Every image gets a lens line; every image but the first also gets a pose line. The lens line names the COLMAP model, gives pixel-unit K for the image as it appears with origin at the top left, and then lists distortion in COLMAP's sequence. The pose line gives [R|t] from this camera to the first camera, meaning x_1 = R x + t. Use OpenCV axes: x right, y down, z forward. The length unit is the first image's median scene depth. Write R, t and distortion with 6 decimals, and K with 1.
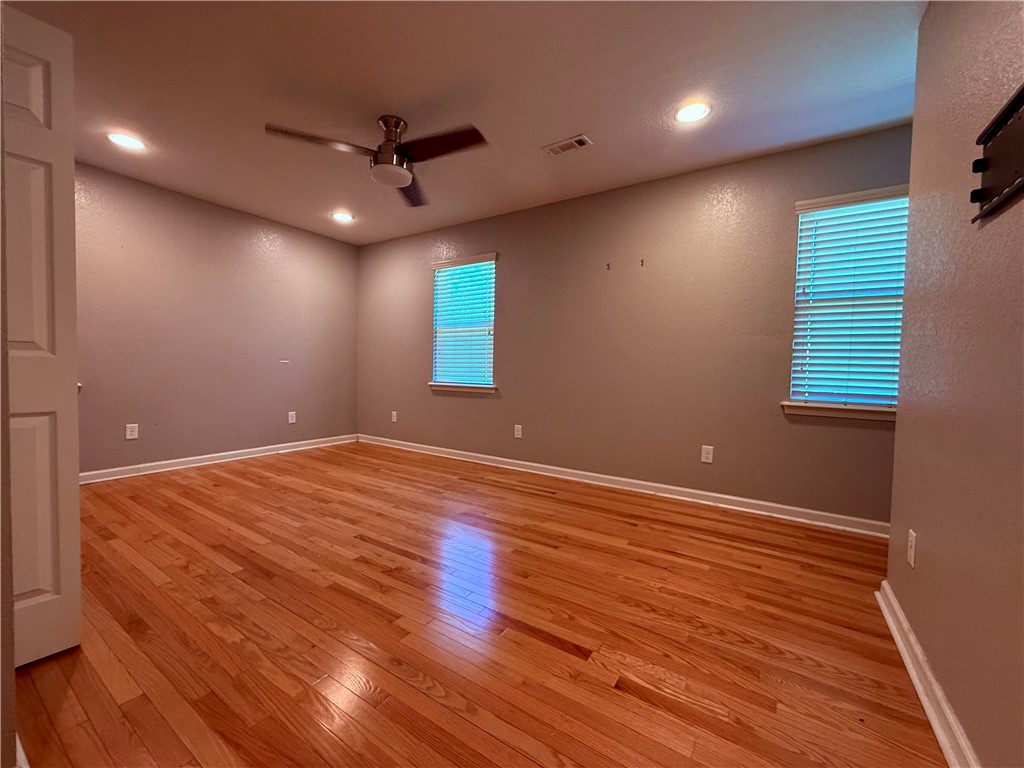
lens RADIAL K [[410.4, 0, 511.3], [0, 410.4, 382.0], [0, 0, 1]] dist [0.001051, -0.000389]
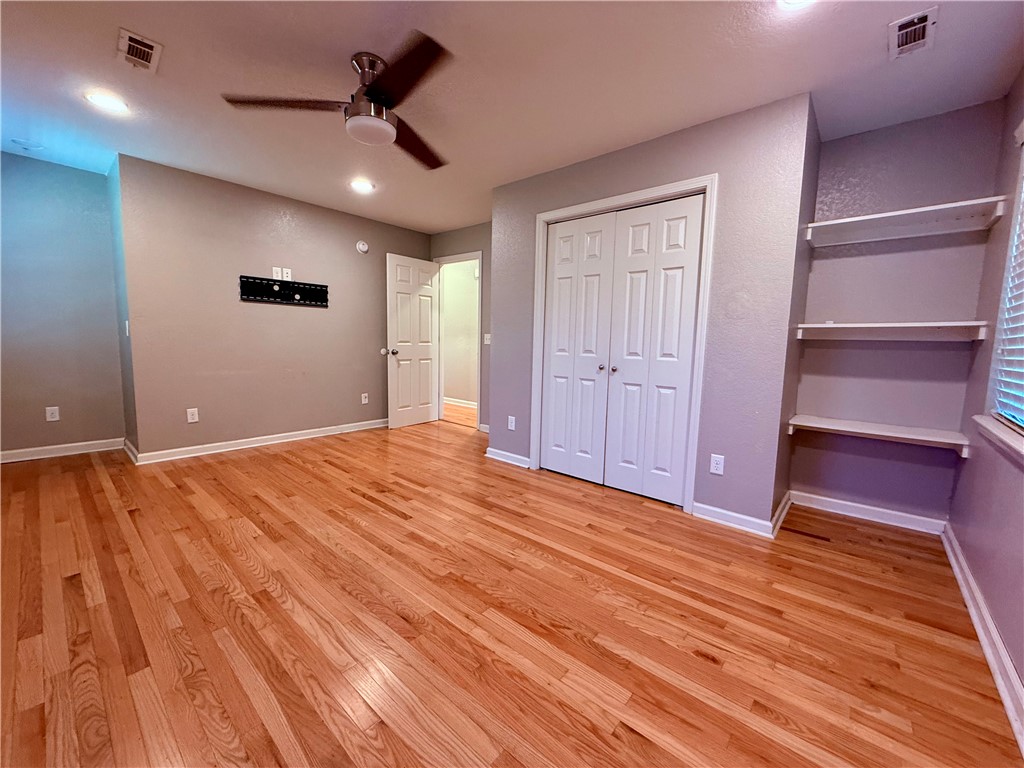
lens RADIAL K [[410.4, 0, 511.3], [0, 410.4, 382.0], [0, 0, 1]] dist [0.001051, -0.000389]
pose [[-0.989633, -0.060259, 0.130365, -0.760401], [-0.040970, 0.988453, 0.145882, -0.141325], [-0.137650, 0.139028, -0.980675, 1.973388]]
